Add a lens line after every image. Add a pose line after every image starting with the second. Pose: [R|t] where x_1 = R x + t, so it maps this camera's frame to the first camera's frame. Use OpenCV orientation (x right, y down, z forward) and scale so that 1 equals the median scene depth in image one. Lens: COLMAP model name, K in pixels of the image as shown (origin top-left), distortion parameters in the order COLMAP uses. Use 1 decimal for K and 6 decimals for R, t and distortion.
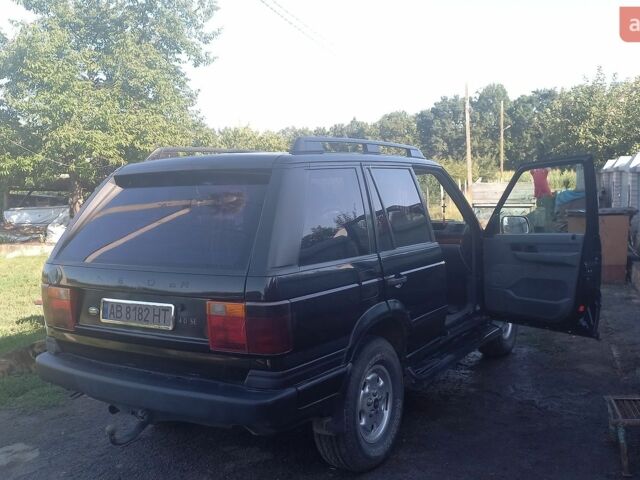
lens RADIAL K [[618.2, 0, 304.8], [0, 618.2, 240.5], [0, 0, 1]] dist [0.134212, -0.228938]
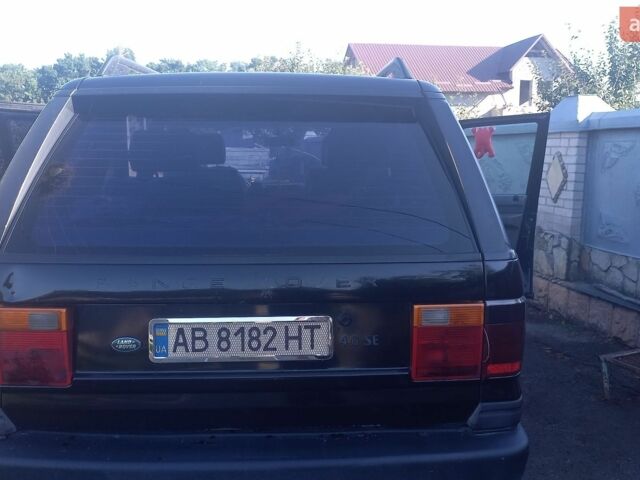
lens RADIAL K [[618.2, 0, 304.8], [0, 618.2, 240.5], [0, 0, 1]] dist [0.134212, -0.228938]
pose [[0.826767, -0.049274, 0.560383, -0.322304], [0.020451, 0.998131, 0.057591, -0.002504], [-0.562173, -0.036154, 0.826229, 0.302332]]
